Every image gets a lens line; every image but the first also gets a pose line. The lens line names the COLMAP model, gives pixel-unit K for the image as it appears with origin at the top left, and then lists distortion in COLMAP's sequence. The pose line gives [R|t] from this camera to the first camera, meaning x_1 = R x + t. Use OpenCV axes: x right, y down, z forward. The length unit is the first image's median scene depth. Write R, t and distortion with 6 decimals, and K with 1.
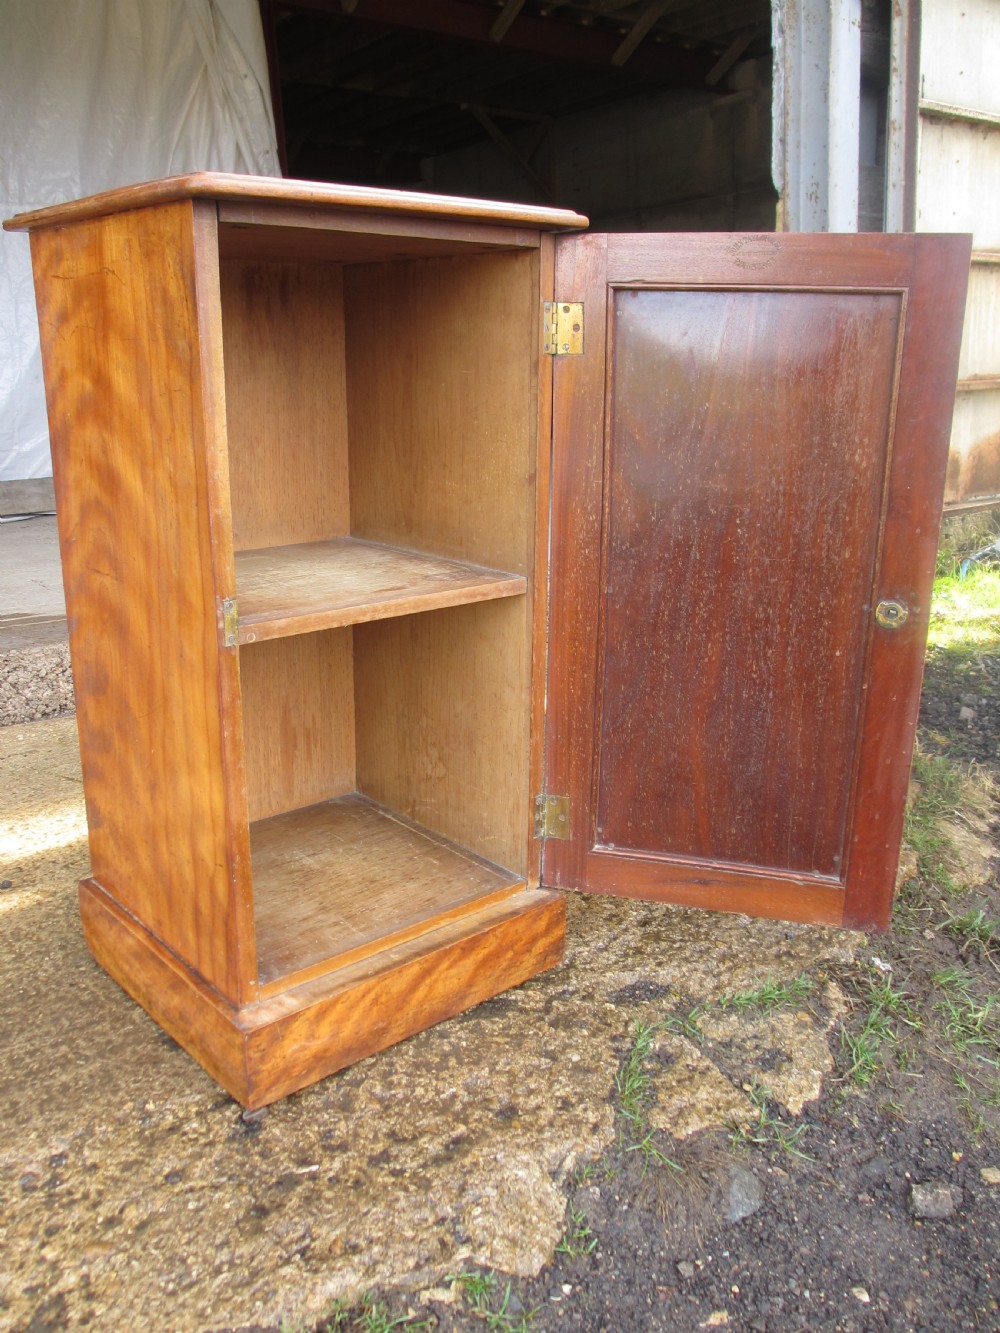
lens RADIAL K [[1116.2, 0, 500.0], [0, 1116.2, 666.5], [0, 0, 1]] dist [-0.028969, 0.001431]
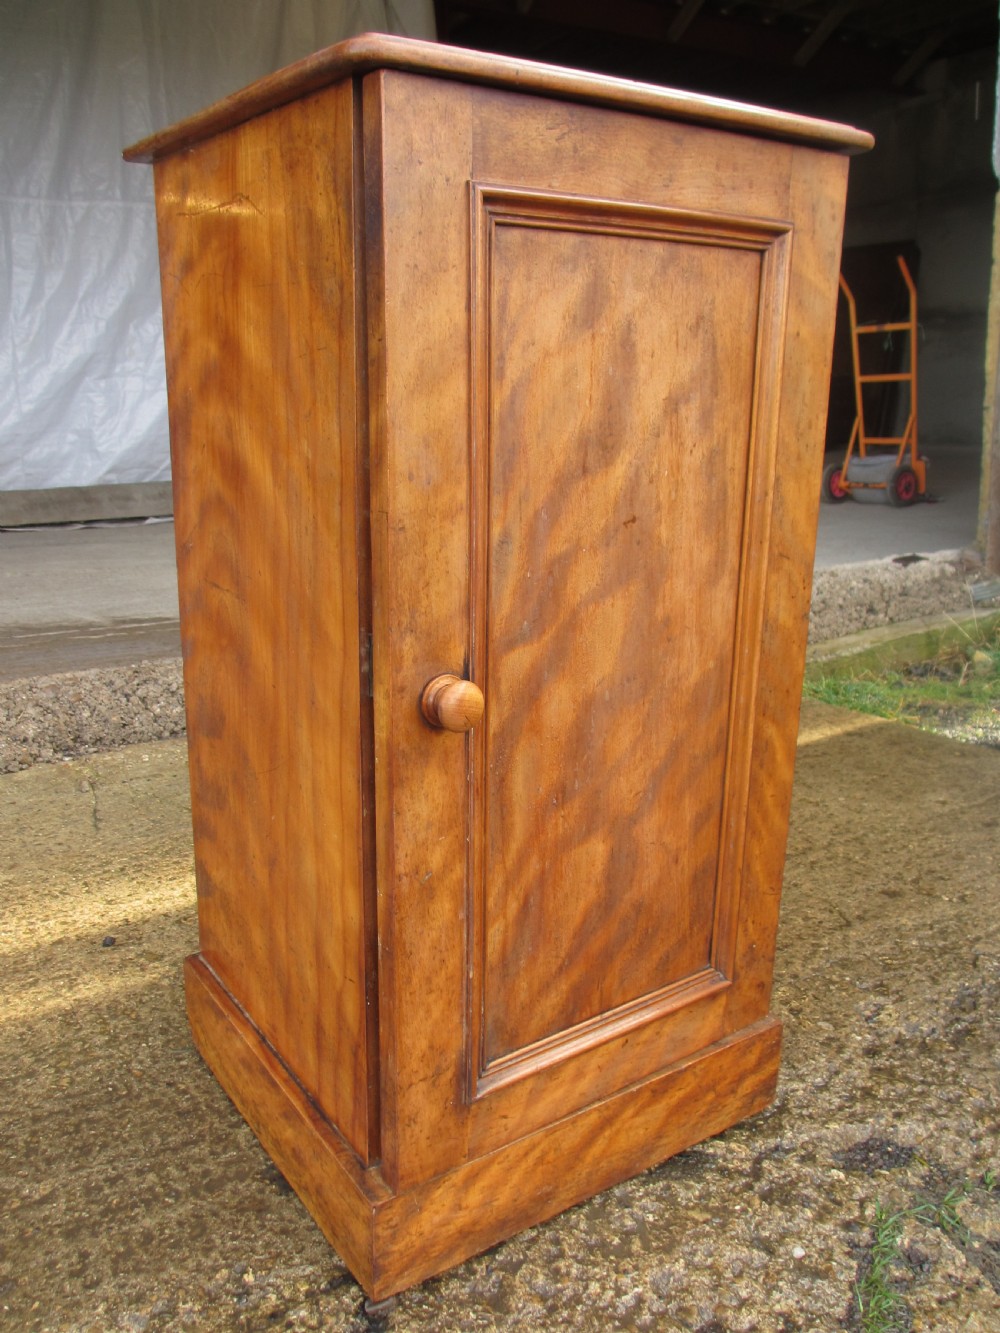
lens RADIAL K [[1109.8, 0, 500.0], [0, 1109.8, 666.5], [0, 0, 1]] dist [-0.030481, 0.000473]
pose [[0.991511, 0.043679, -0.122471, -0.060769], [-0.044914, 0.998964, -0.007344, -0.032511], [0.122023, 0.012782, 0.992445, 0.233559]]
